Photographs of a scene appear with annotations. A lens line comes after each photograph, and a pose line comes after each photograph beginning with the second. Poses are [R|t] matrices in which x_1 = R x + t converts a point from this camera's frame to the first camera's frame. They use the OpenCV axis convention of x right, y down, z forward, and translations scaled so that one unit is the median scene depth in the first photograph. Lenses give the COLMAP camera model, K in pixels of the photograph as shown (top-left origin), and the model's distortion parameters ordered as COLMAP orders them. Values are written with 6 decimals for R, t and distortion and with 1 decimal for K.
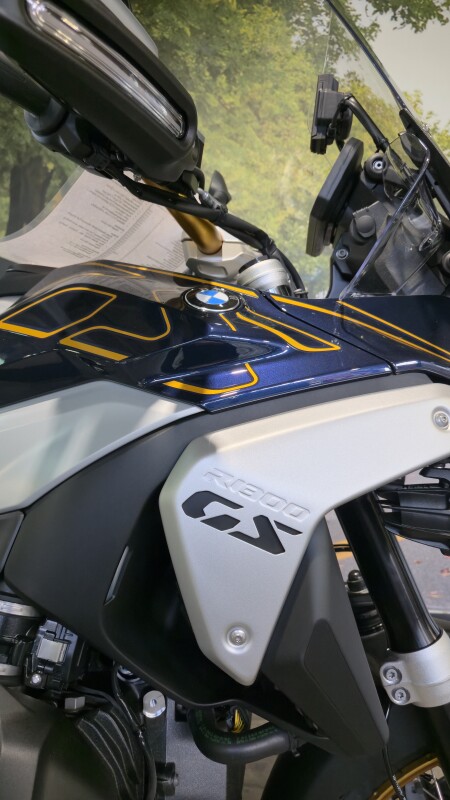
lens RADIAL K [[544.5, 0, 223.2], [0, 544.5, 397.0], [0, 0, 1]] dist [0.058134, -0.050343]
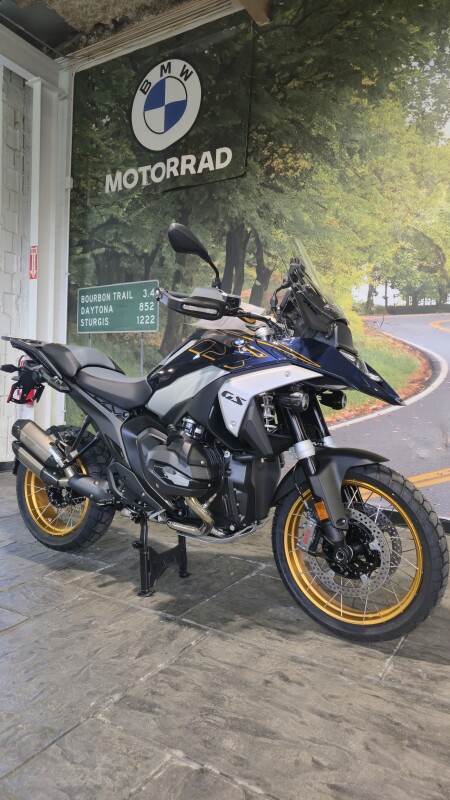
lens RADIAL K [[544.5, 0, 223.2], [0, 544.5, 397.0], [0, 0, 1]] dist [0.058134, -0.050343]
pose [[0.907121, 0.013555, -0.420652, 1.013909], [0.001346, 0.999383, 0.035107, 0.039965], [0.420868, -0.032413, 0.906543, -1.683520]]
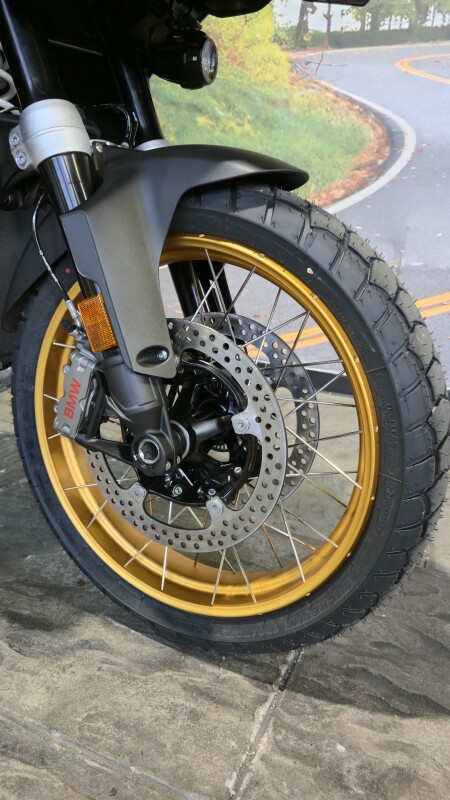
lens RADIAL K [[544.5, 0, 223.2], [0, 544.5, 397.0], [0, 0, 1]] dist [0.058134, -0.050343]
pose [[0.951029, 0.117616, -0.285851, 0.810802], [-0.041487, 0.964980, 0.259021, 0.528919], [0.306306, -0.234478, 0.922603, 0.002610]]
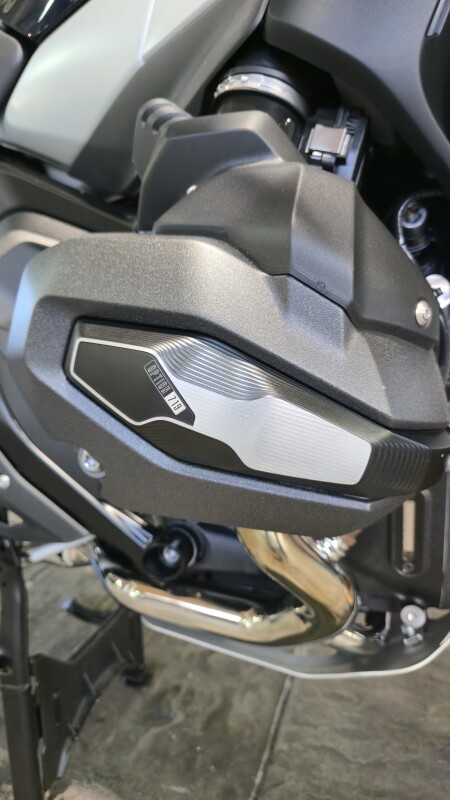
lens RADIAL K [[544.5, 0, 223.2], [0, 544.5, 397.0], [0, 0, 1]] dist [0.058134, -0.050343]
pose [[0.979743, 0.048129, -0.194388, -0.188768], [-0.013959, 0.984742, 0.173458, 0.425844], [0.199771, -0.167231, 0.965466, 0.160626]]
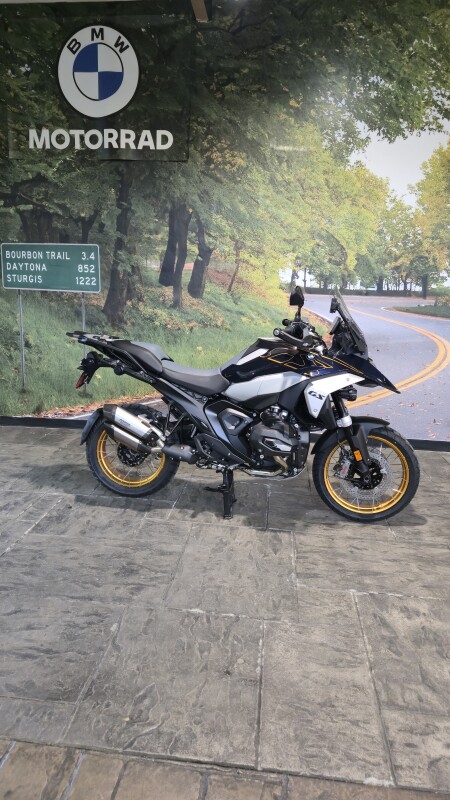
lens RADIAL K [[544.5, 0, 223.2], [0, 544.5, 397.0], [0, 0, 1]] dist [0.058134, -0.050343]
pose [[0.999910, 0.013226, -0.002228, -0.656583], [-0.012415, 0.975568, 0.219345, -0.723891], [0.005075, -0.219298, 0.975645, -3.329627]]
